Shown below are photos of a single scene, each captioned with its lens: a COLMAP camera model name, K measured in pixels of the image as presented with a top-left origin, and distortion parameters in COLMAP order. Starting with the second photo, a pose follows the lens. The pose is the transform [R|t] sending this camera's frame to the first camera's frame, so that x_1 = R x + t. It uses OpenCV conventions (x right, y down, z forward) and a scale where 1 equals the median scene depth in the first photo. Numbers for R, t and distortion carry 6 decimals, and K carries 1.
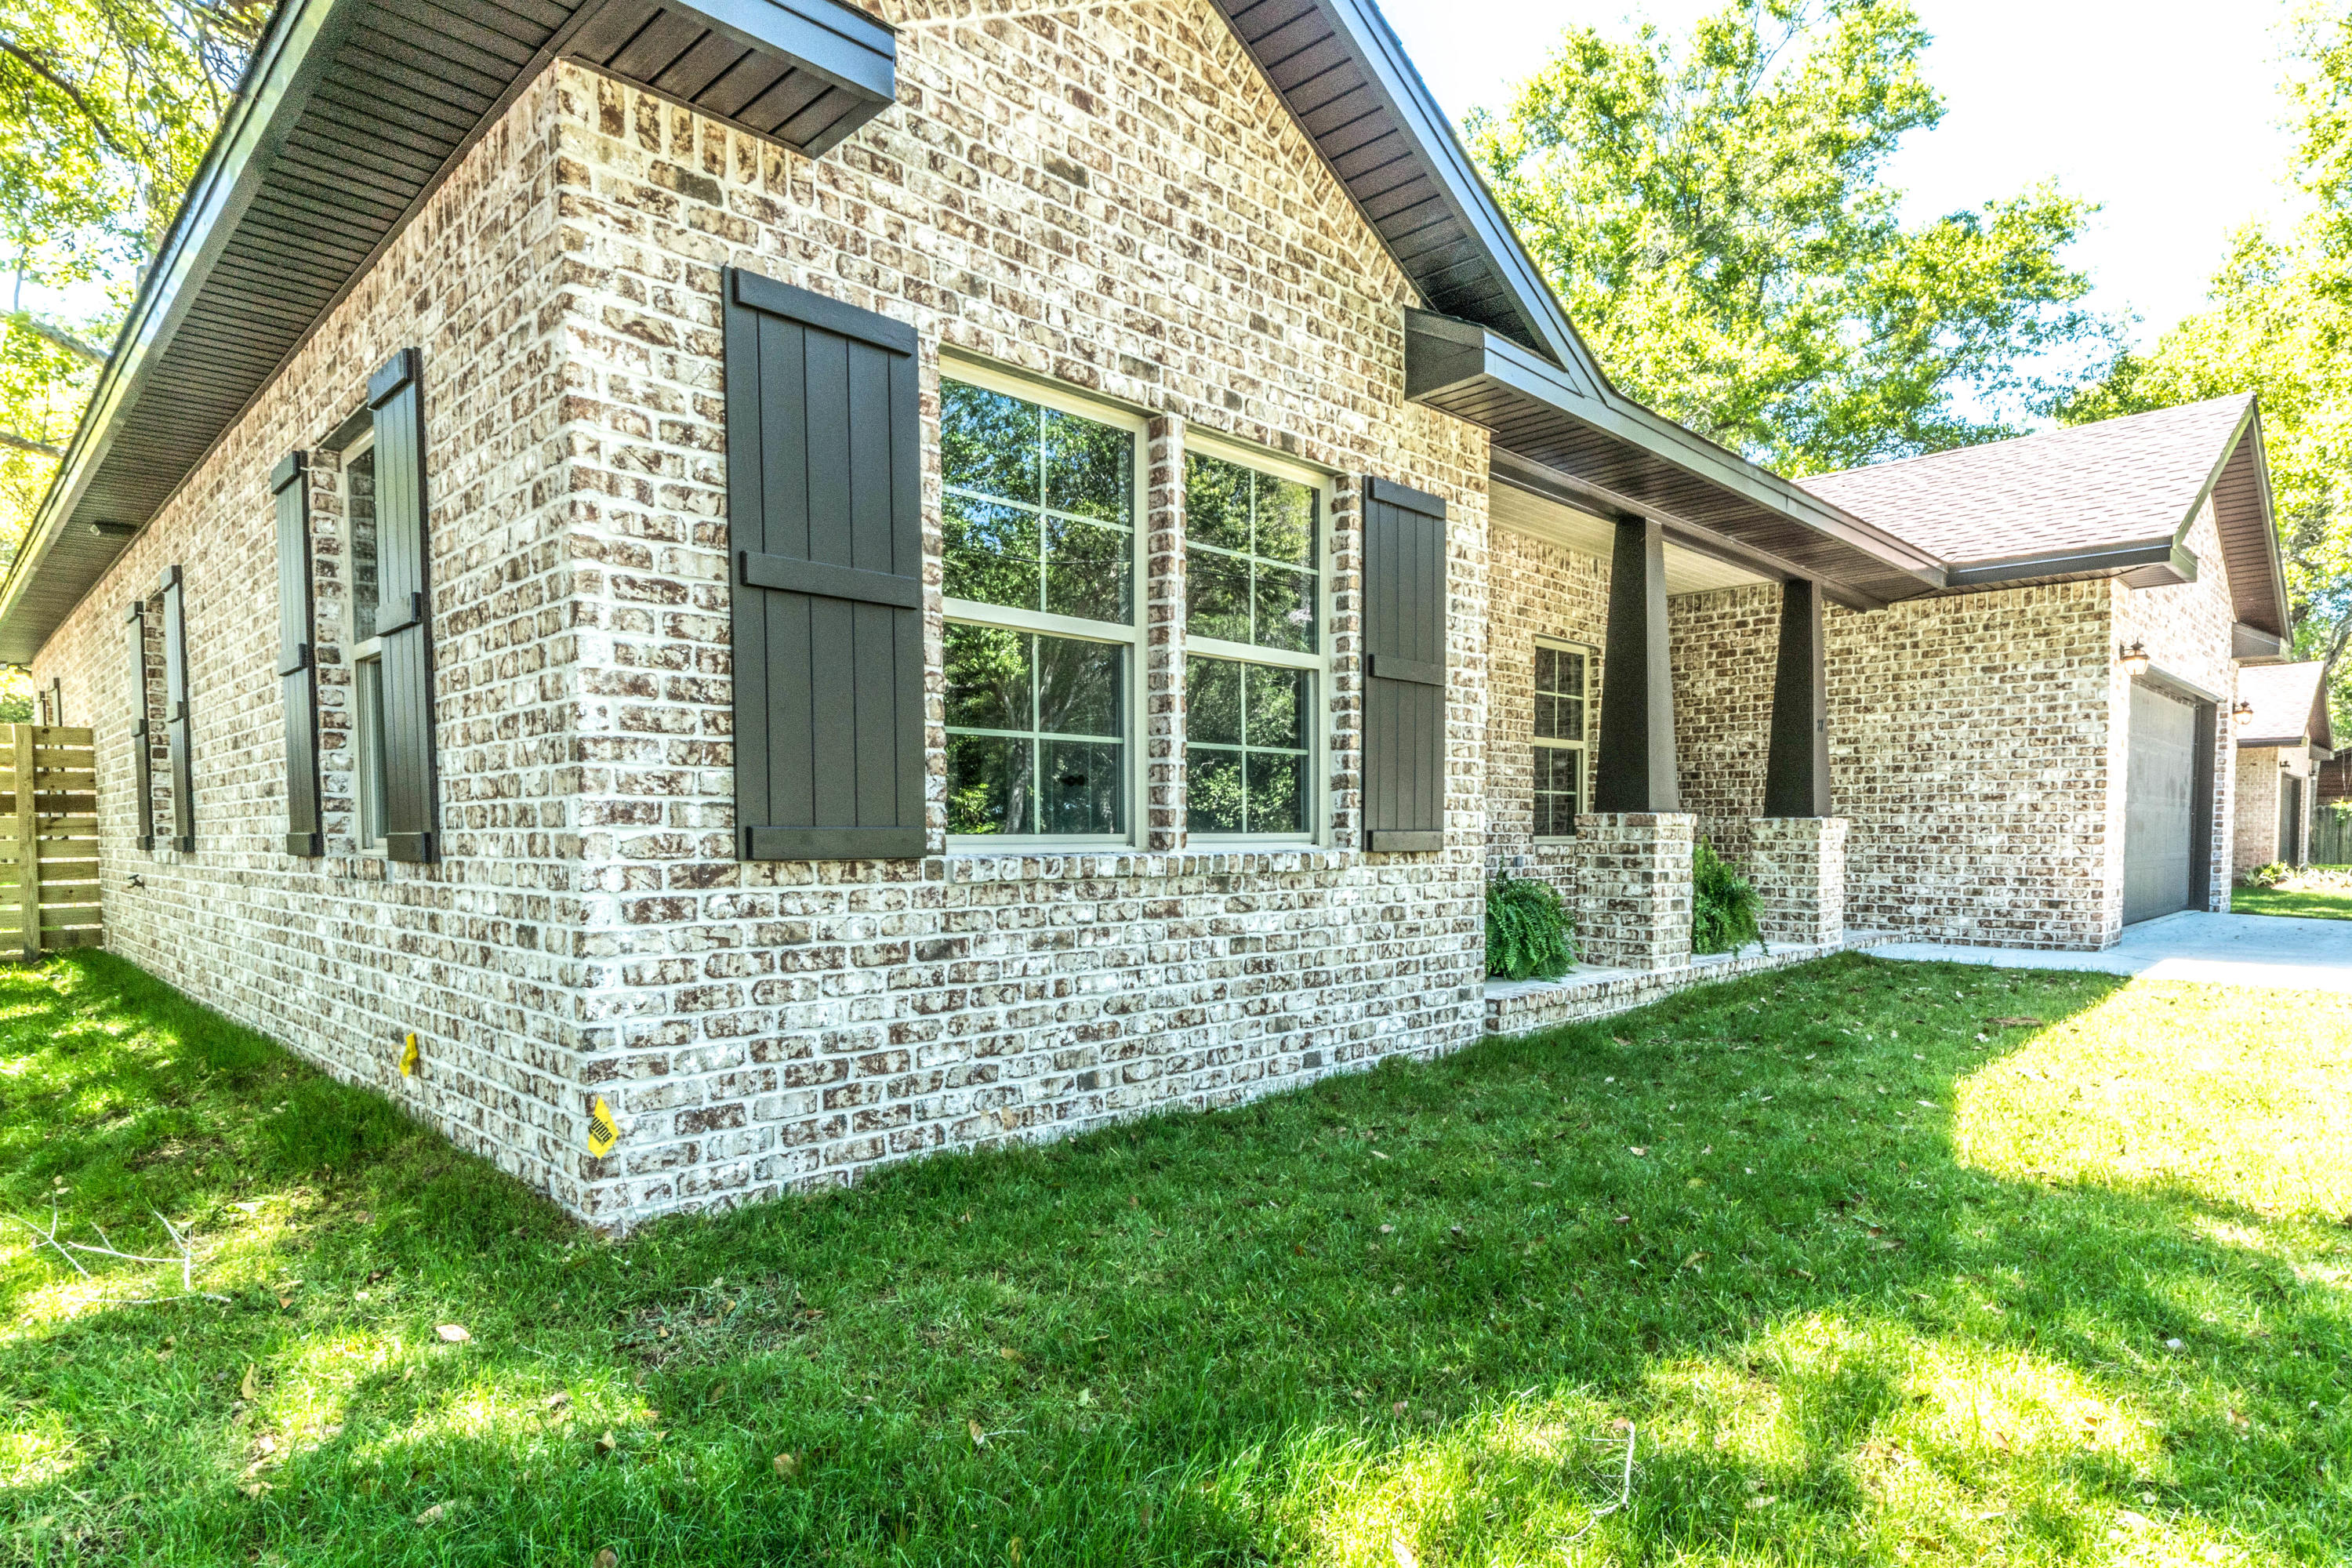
lens RADIAL K [[1246.6, 0, 1191.4], [0, 1246.6, 796.3], [0, 0, 1]] dist [0.003223, -0.000638]
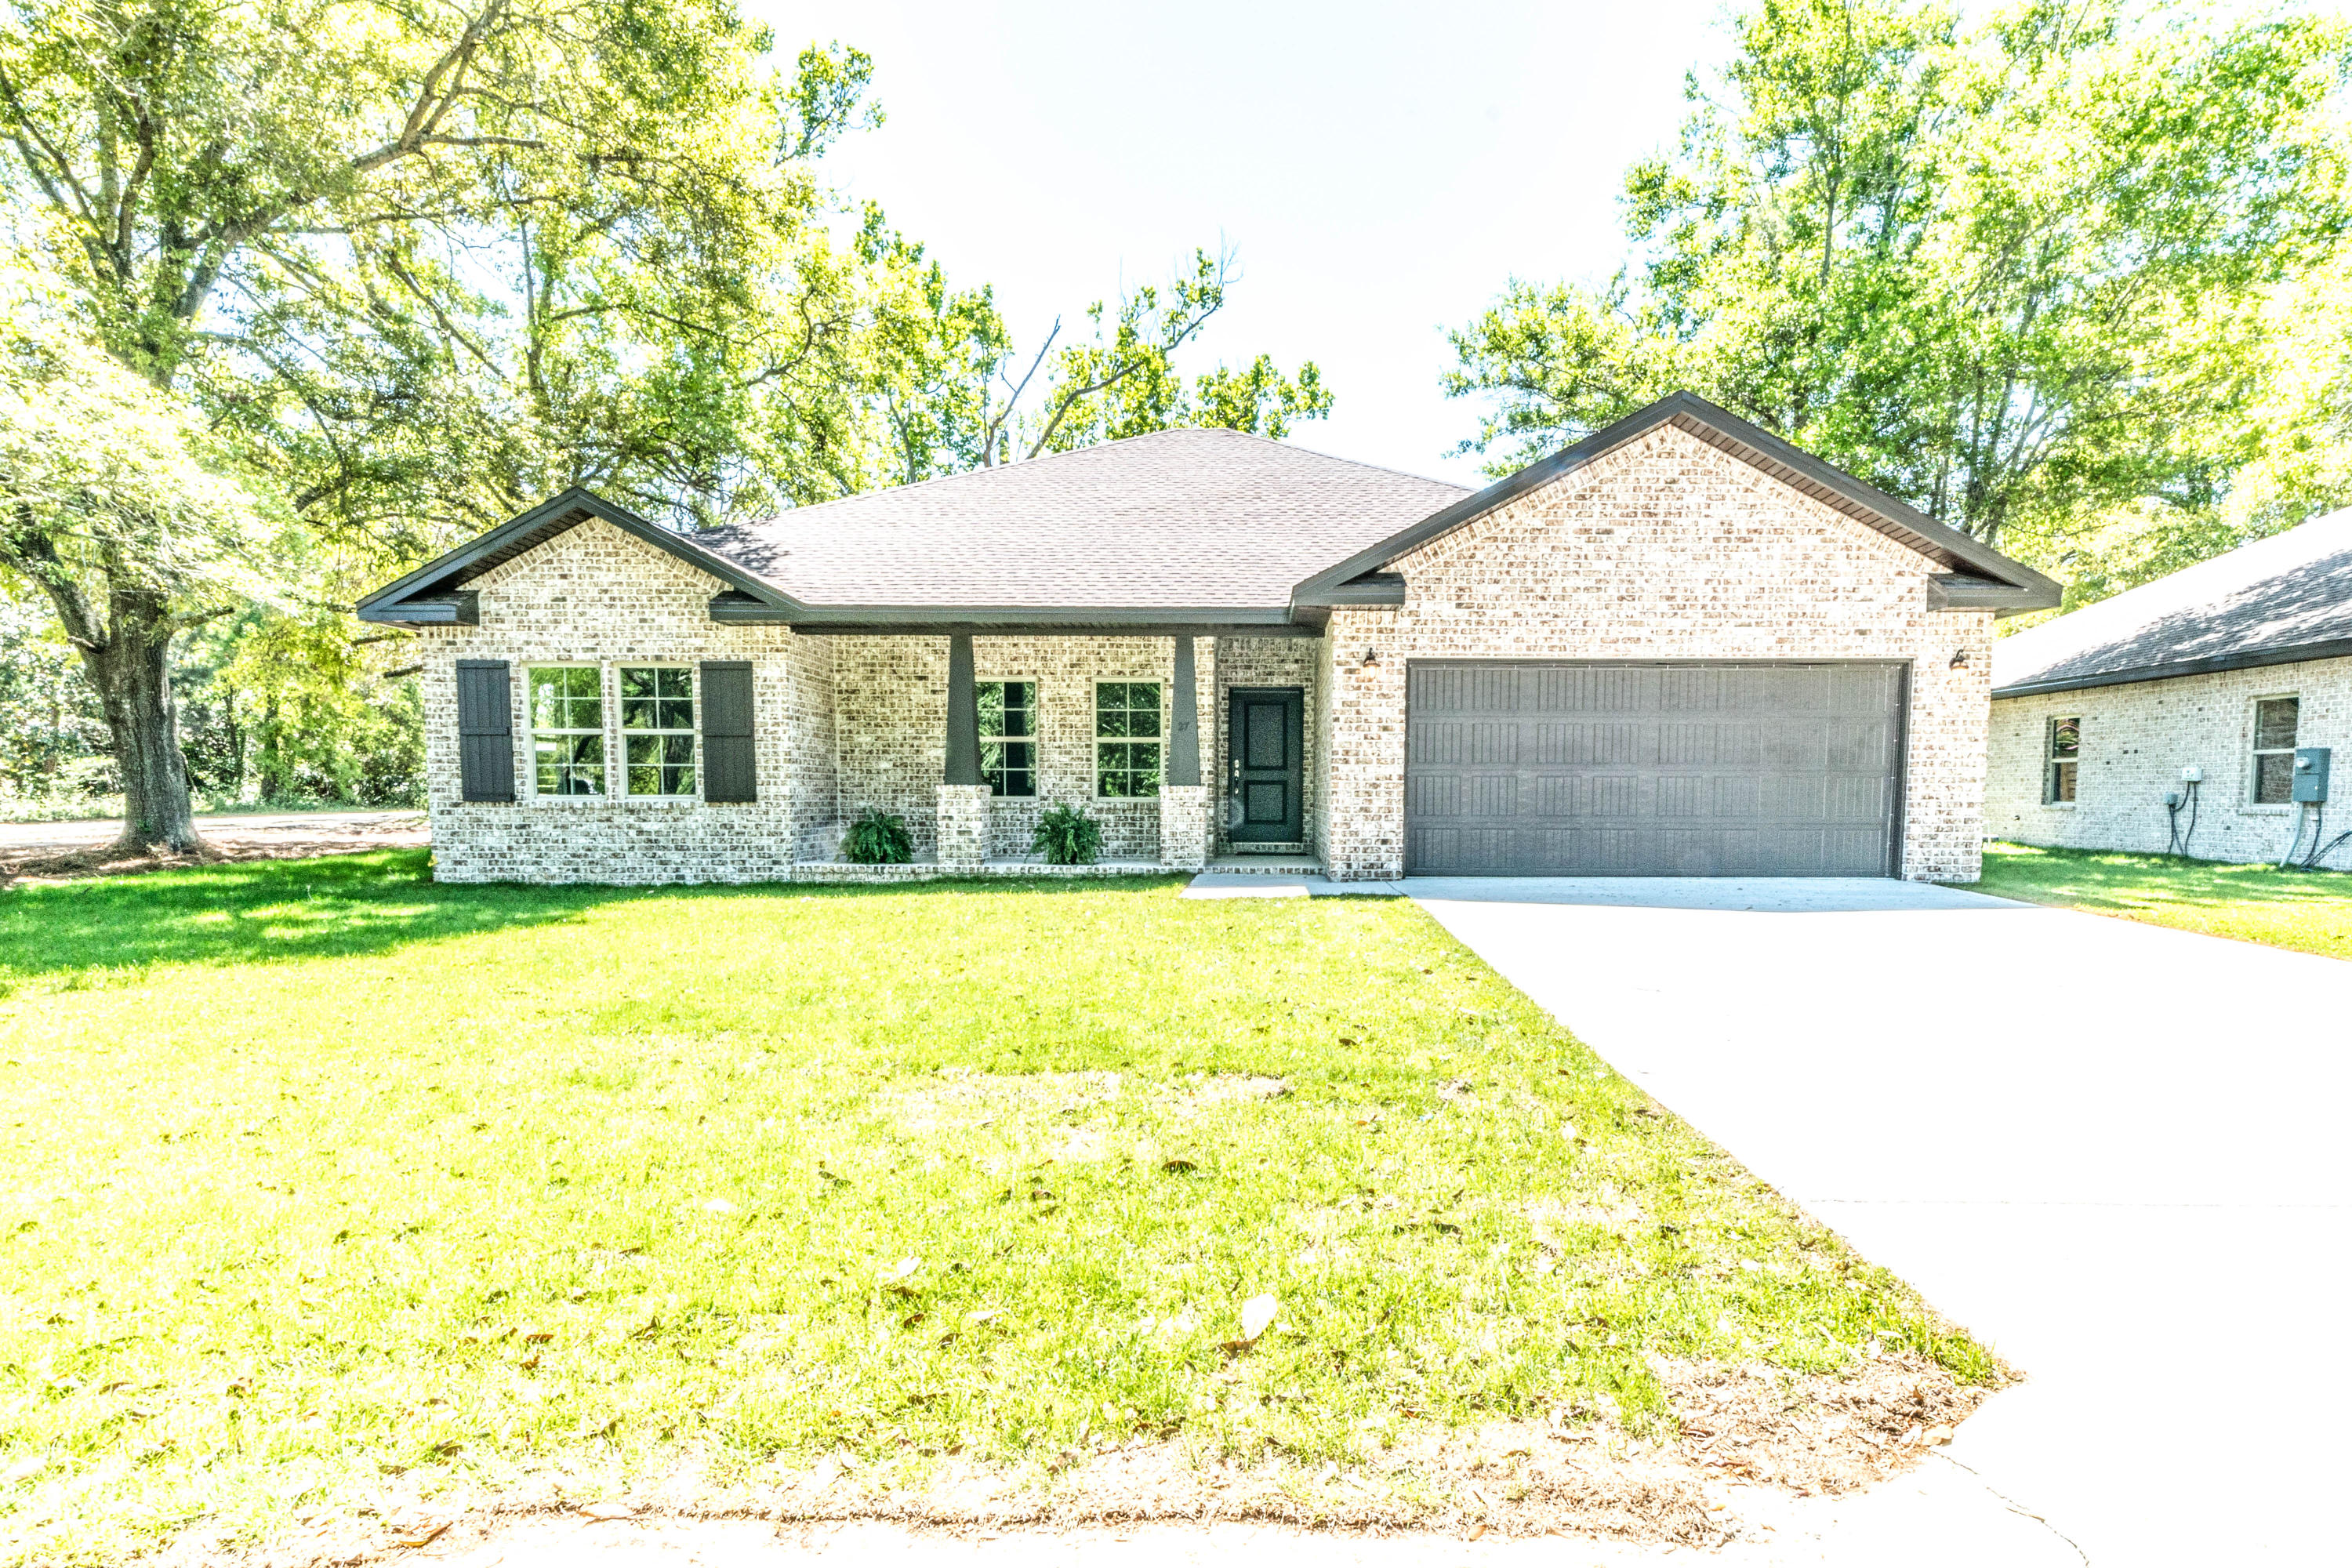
lens RADIAL K [[1246.6, 0, 1191.4], [0, 1246.6, 796.3], [0, 0, 1]] dist [0.003223, -0.000638]
pose [[0.711374, -0.026744, -0.702305, 3.224416], [0.018874, 0.999642, -0.018949, 0.120839], [0.702560, 0.000224, 0.711624, -0.190526]]
